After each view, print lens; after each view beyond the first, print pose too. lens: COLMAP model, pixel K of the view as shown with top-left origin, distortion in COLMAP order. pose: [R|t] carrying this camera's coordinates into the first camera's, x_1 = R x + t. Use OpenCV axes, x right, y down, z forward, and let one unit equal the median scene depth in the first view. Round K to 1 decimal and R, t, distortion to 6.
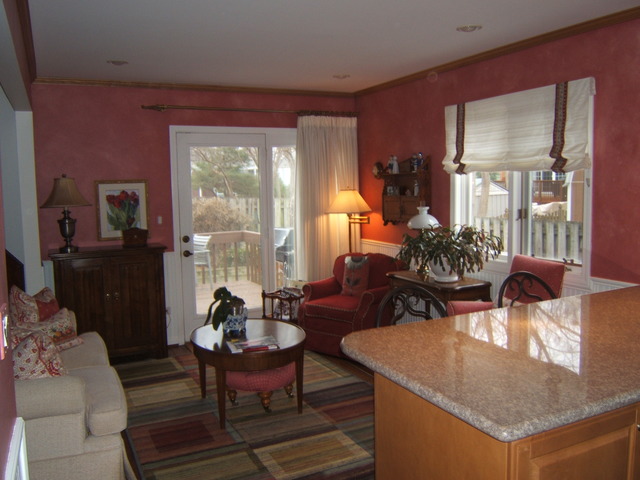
lens RADIAL K [[552.2, 0, 321.8], [0, 552.2, 239.4], [0, 0, 1]] dist [0.004004, -0.005581]
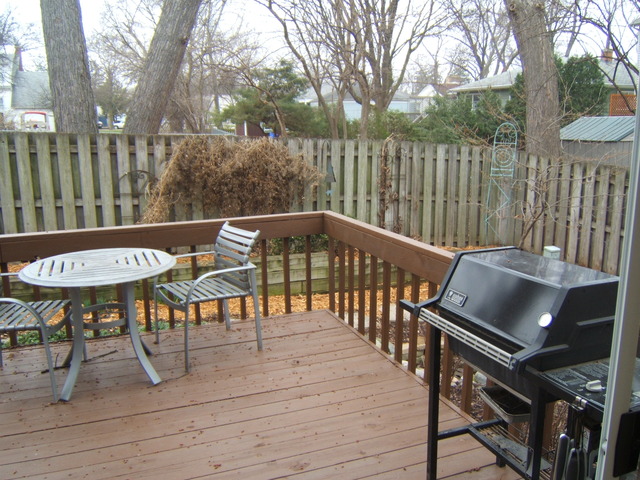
lens RADIAL K [[552.2, 0, 318.4], [0, 552.2, 239.9], [0, 0, 1]] dist [0.004004, -0.005581]
pose [[0.995946, 0.031711, -0.084177, -0.182532], [-0.021927, 0.993157, 0.114707, -0.080376], [0.087239, -0.112396, 0.989827, 0.887638]]
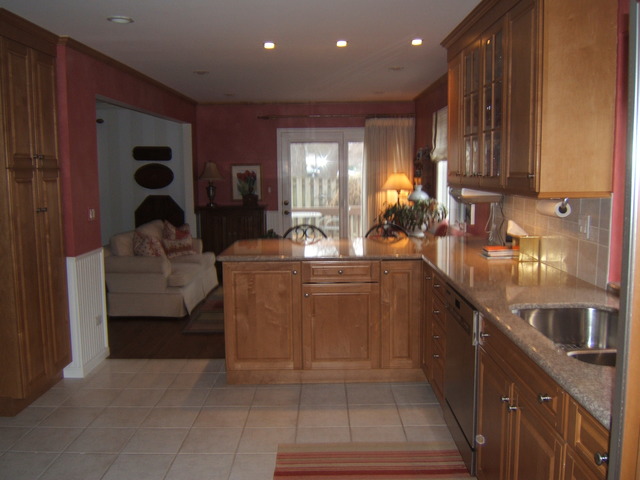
lens RADIAL K [[552.2, 0, 320.2], [0, 552.2, 238.9], [0, 0, 1]] dist [0.004004, -0.005581]
pose [[0.896519, 0.071173, -0.437251, 0.479709], [-0.059640, 0.997415, 0.040071, 0.028048], [0.438973, -0.009847, 0.898446, -0.298062]]
